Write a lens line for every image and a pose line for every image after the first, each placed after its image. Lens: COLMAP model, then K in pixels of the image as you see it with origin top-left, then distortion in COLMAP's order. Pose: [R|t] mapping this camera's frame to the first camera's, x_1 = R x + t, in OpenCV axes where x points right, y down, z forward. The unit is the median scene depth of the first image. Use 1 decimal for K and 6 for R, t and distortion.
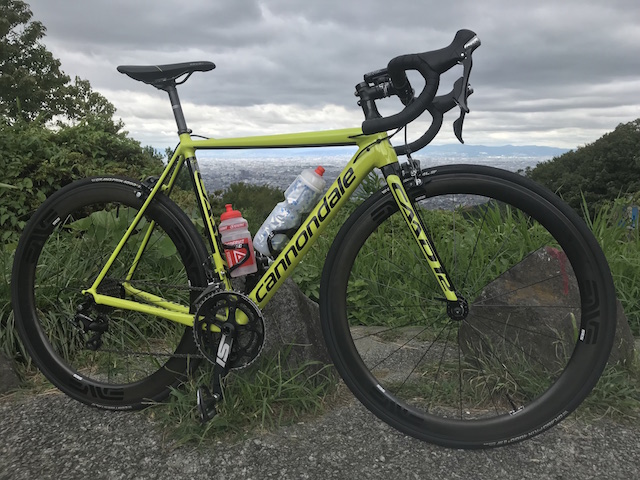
lens RADIAL K [[525.4, 0, 320.9], [0, 525.4, 229.9], [0, 0, 1]] dist [0.050943, -0.050115]
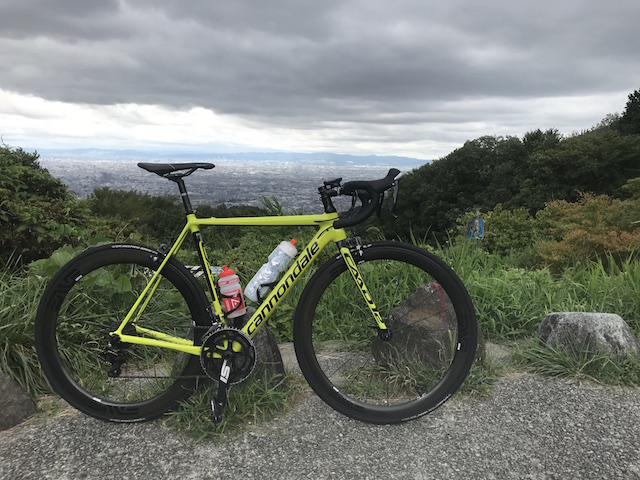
lens RADIAL K [[525.4, 0, 320.9], [0, 525.4, 229.9], [0, 0, 1]] dist [0.050943, -0.050115]
pose [[0.971189, -0.005505, 0.238246, -0.267237], [0.007962, 0.999925, -0.009352, -0.130034], [-0.238176, 0.010979, 0.971160, -0.422308]]
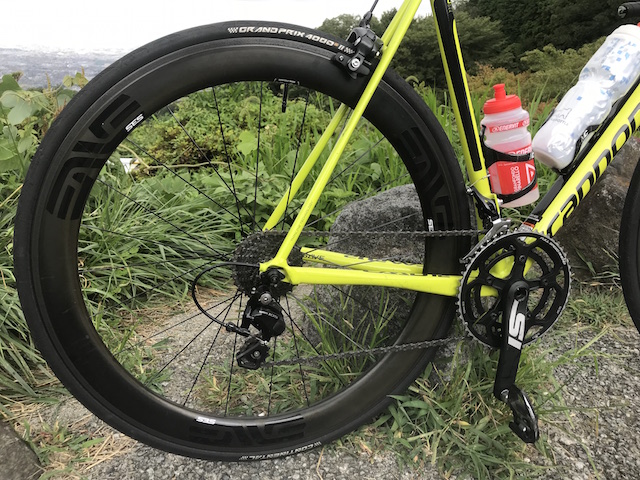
lens RADIAL K [[525.4, 0, 320.9], [0, 525.4, 229.9], [0, 0, 1]] dist [0.050943, -0.050115]
pose [[0.869383, -0.124867, 0.478102, -0.665062], [0.028164, 0.978494, 0.204343, -0.016058], [-0.493336, -0.164187, 0.854203, 0.588822]]
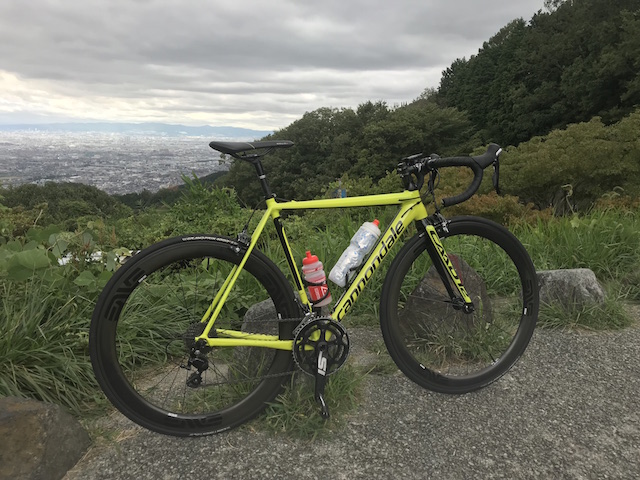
lens RADIAL K [[521.9, 0, 318.8], [0, 521.9, 232.9], [0, 0, 1]] dist [0.125939, -0.251262]
pose [[0.856331, -0.077892, 0.510520, -0.829327], [0.055238, 0.996704, 0.059416, -0.173427], [-0.513465, -0.022680, 0.857811, -0.118275]]
